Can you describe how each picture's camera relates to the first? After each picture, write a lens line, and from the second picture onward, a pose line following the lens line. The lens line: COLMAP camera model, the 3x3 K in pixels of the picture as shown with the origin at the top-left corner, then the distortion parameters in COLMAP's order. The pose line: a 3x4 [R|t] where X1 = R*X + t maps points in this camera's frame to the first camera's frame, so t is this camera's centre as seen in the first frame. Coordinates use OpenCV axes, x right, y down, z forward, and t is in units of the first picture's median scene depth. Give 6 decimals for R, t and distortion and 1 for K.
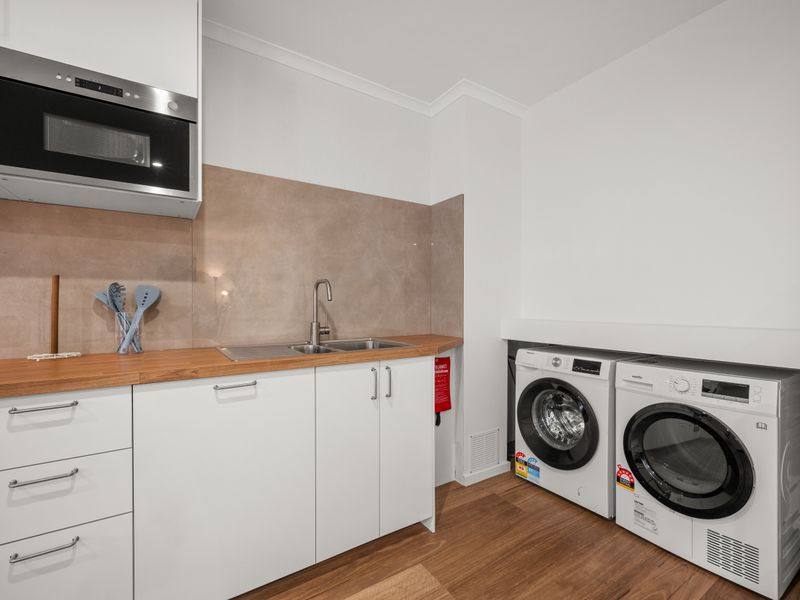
lens RADIAL K [[360.6, 0, 400.6], [0, 360.6, 304.7], [0, 0, 1]] dist [-0.003371, -0.000560]
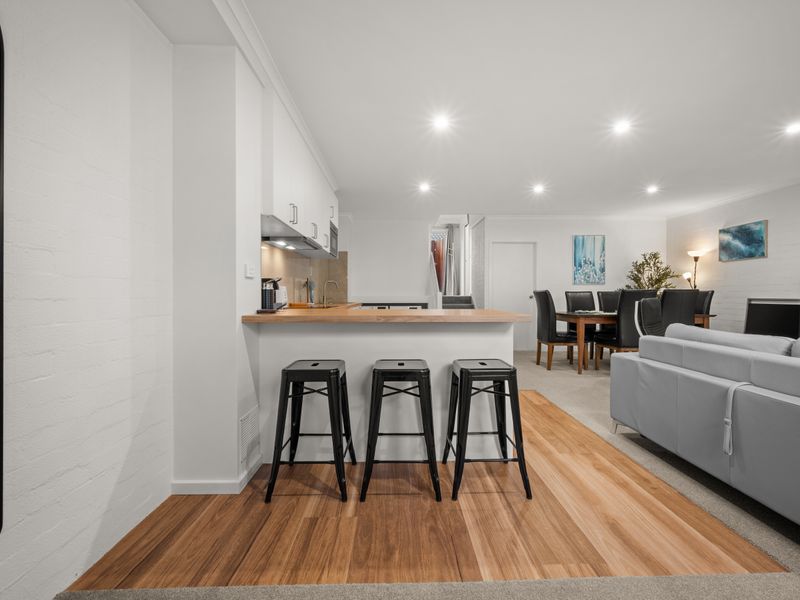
lens RADIAL K [[357.2, 0, 402.0], [0, 357.2, 298.0], [0, 0, 1]] dist [-0.002425, 0.000910]
pose [[0.528218, -0.006350, 0.849085, -2.462599], [0.006406, 0.999973, 0.003494, 0.065315], [-0.849085, 0.003594, 0.528244, -1.041577]]
